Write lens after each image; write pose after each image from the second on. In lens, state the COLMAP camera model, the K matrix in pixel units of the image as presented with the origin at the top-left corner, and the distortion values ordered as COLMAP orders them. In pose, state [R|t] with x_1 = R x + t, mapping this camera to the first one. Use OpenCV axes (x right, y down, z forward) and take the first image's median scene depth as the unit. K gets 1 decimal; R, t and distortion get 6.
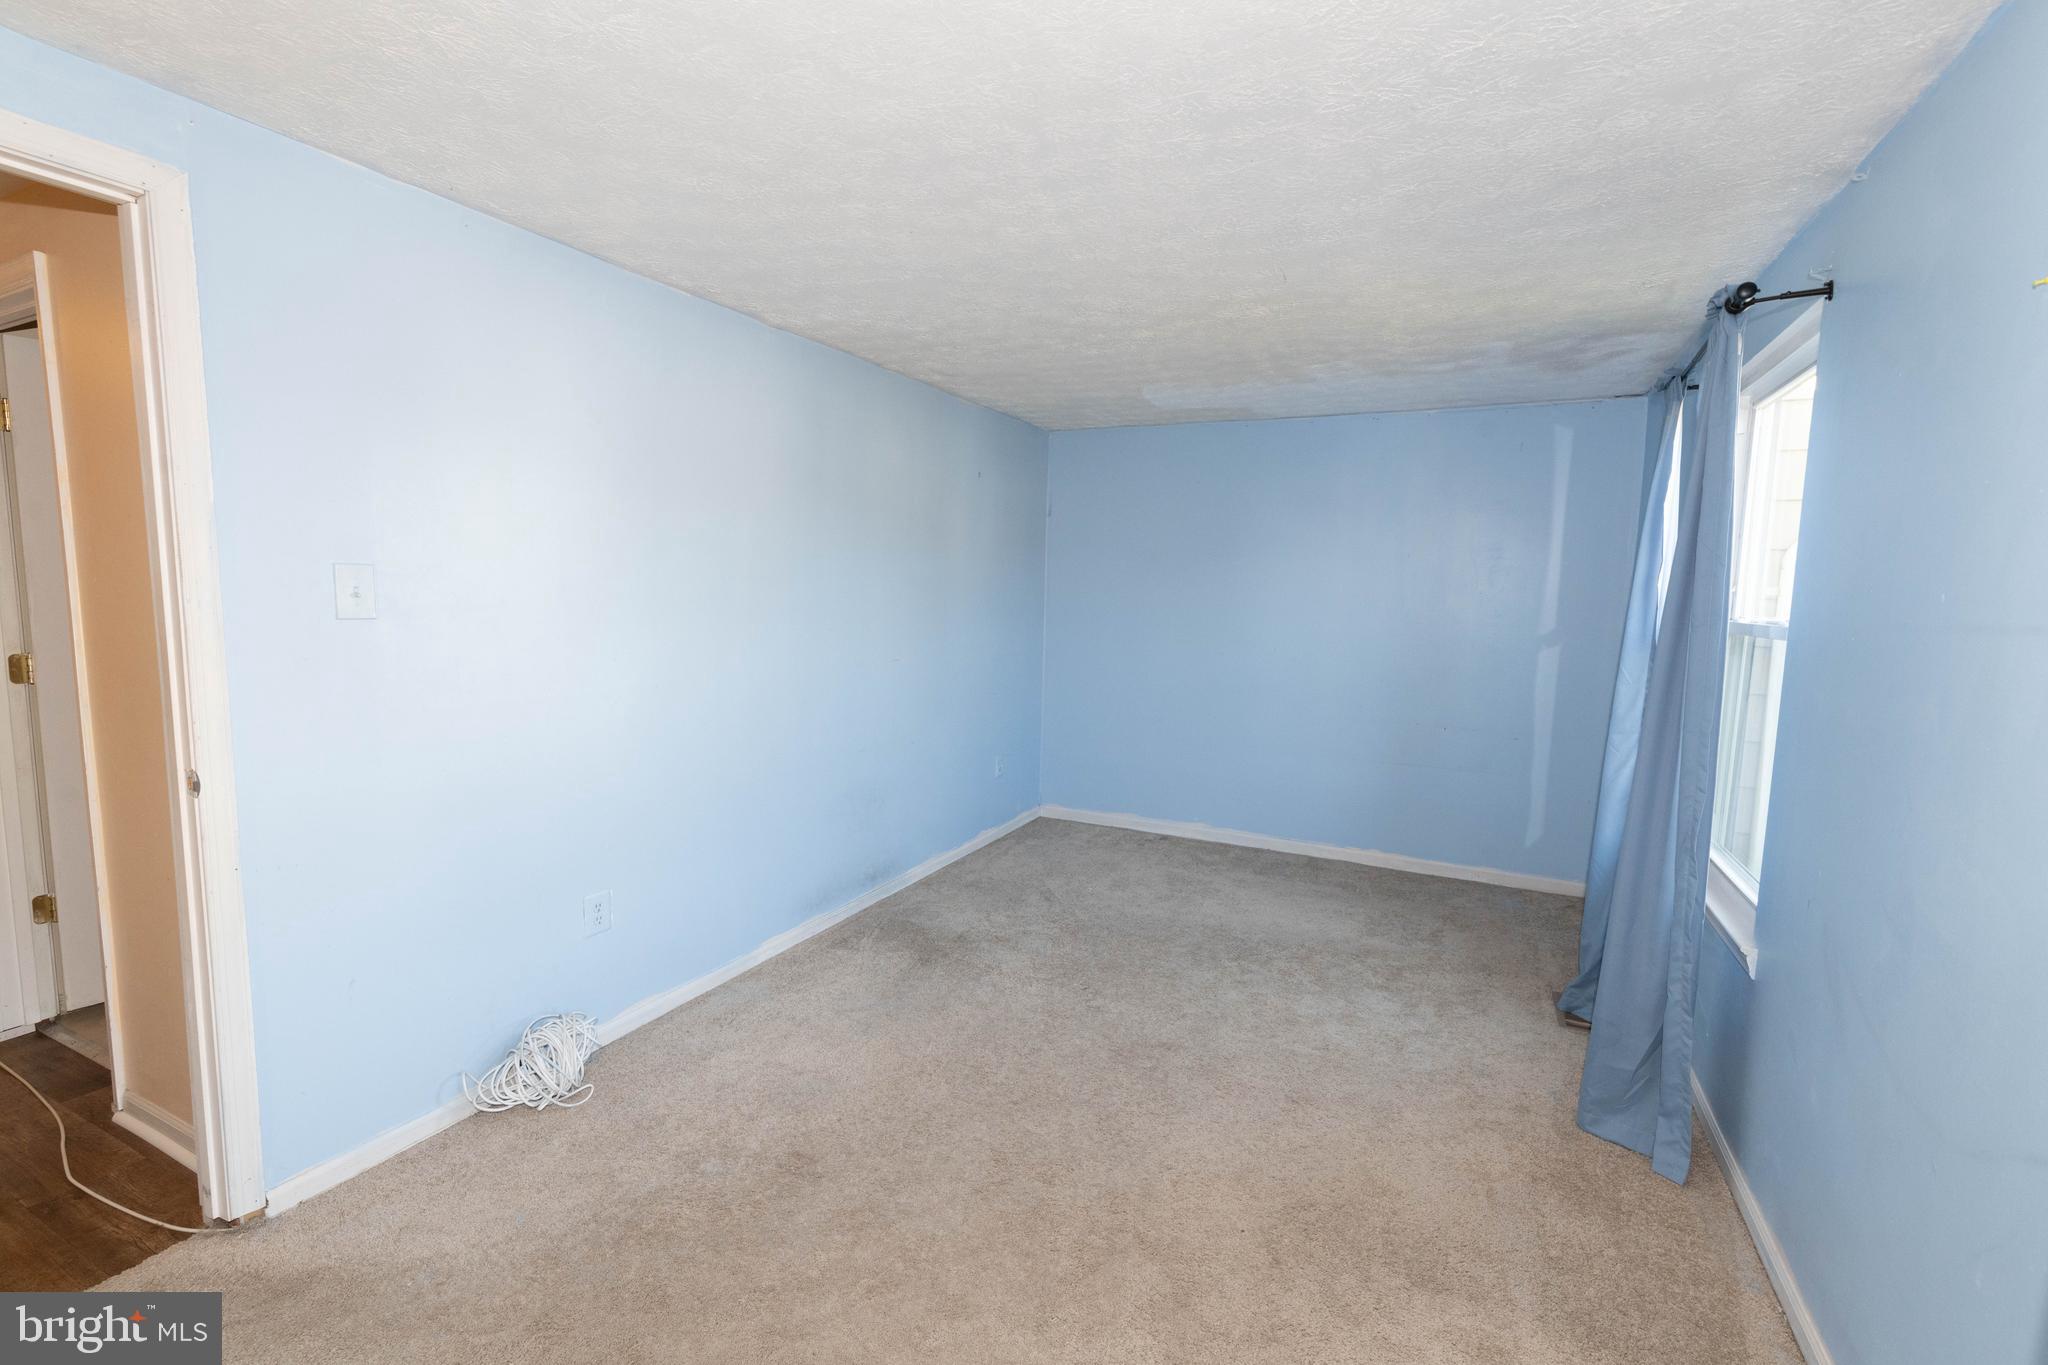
lens RADIAL K [[902.6, 0, 1030.8], [0, 902.6, 678.2], [0, 0, 1]] dist [0.000098, -0.000239]
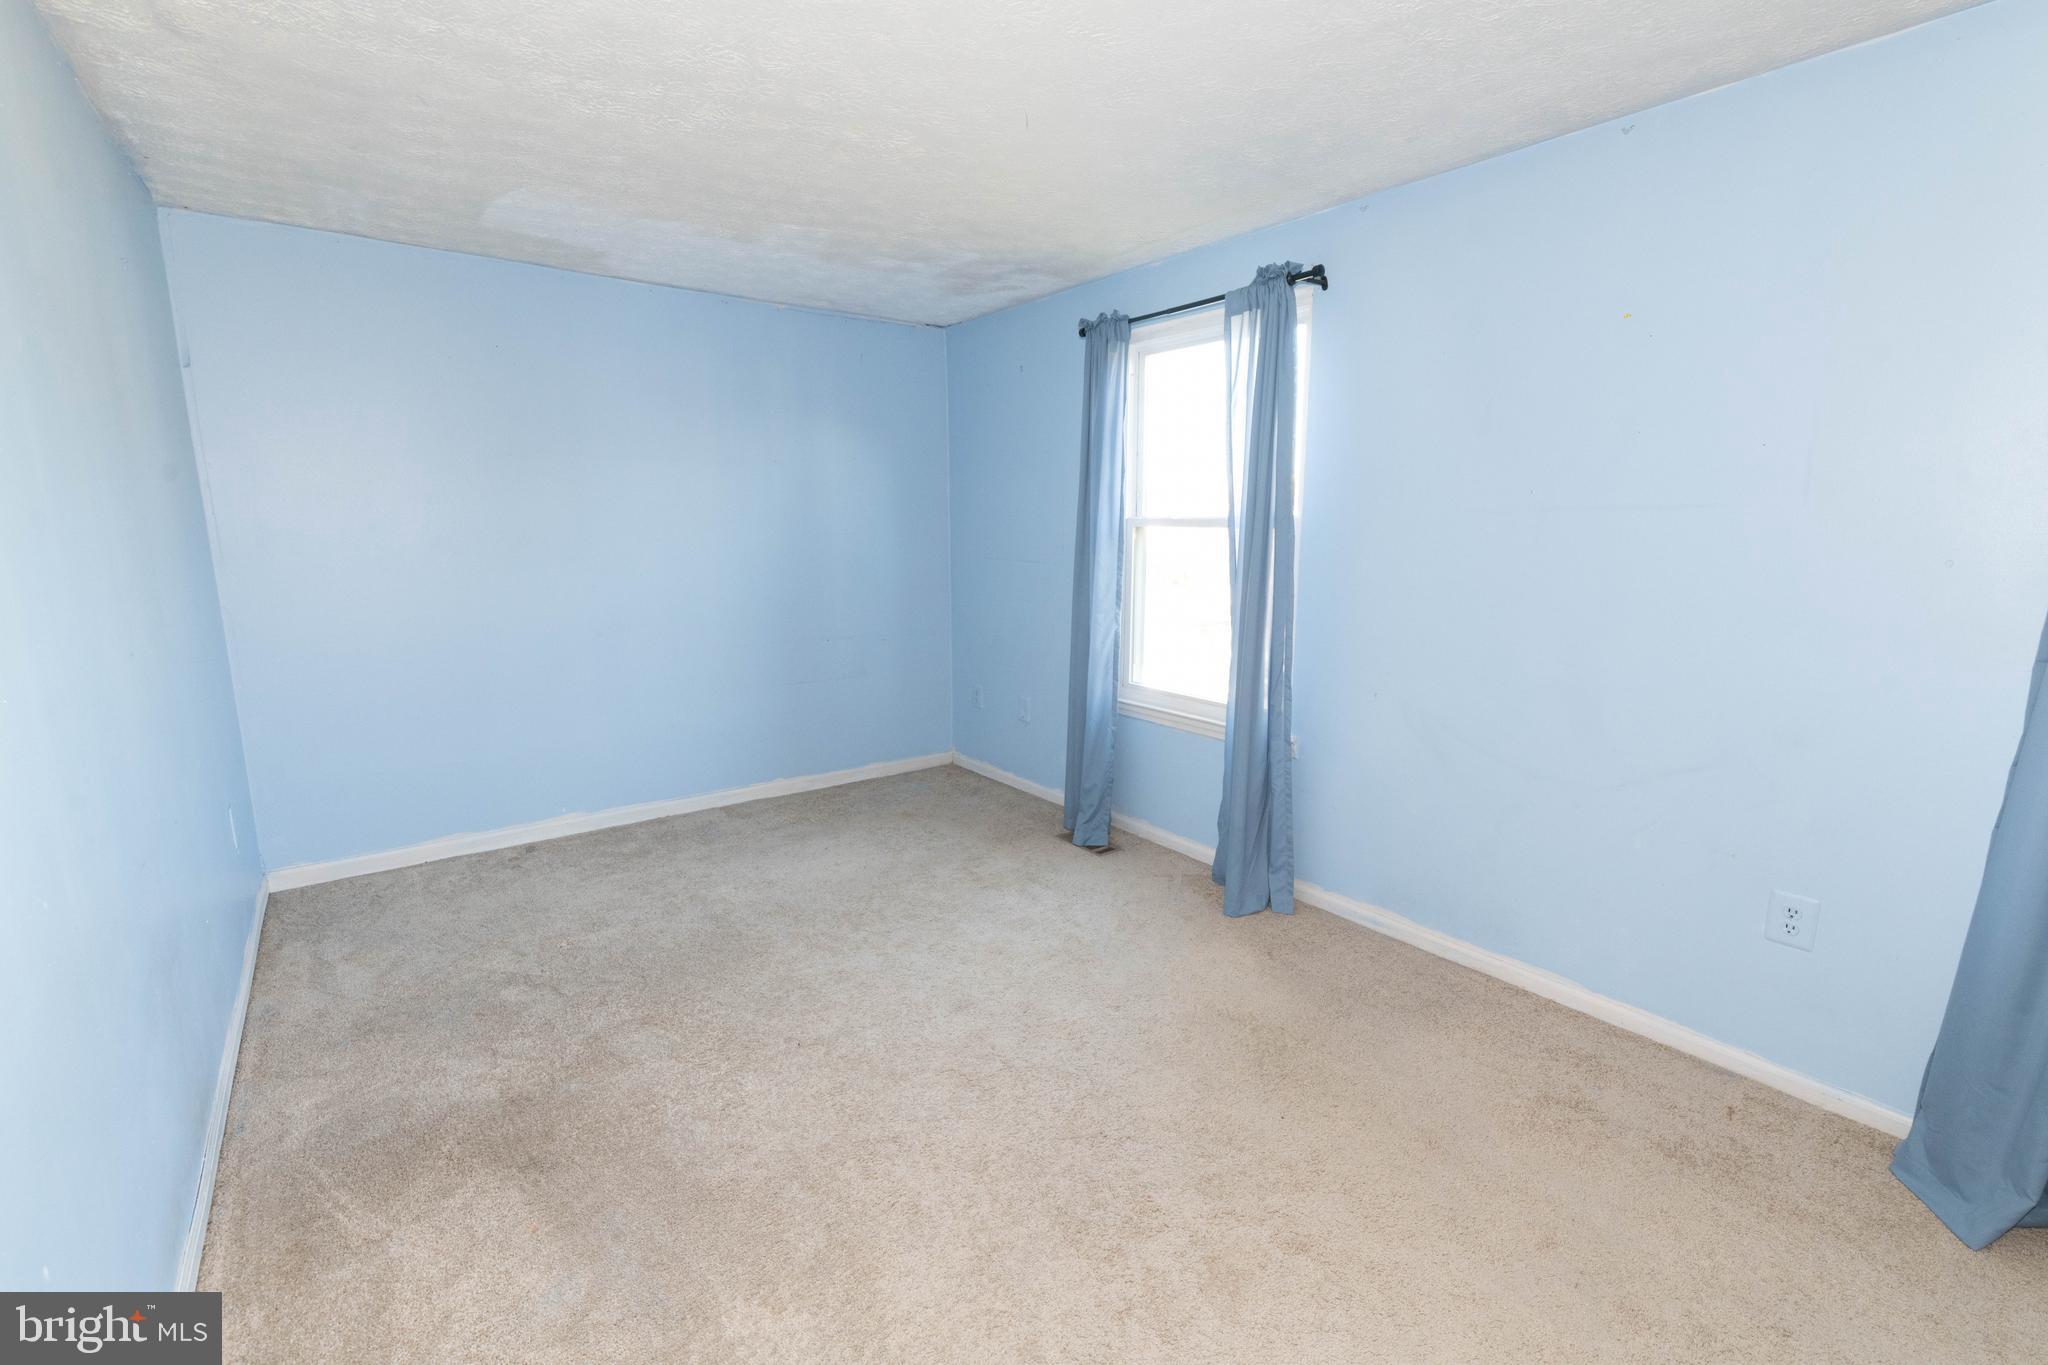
lens RADIAL K [[881.1, 0, 1038.2], [0, 881.1, 683.4], [0, 0, 1]] dist [-0.001285, -0.000430]
pose [[0.434604, -0.183276, 0.881776, -0.308055], [0.095904, 0.982926, 0.157031, -0.028196], [-0.895501, 0.016320, 0.444760, 0.356476]]
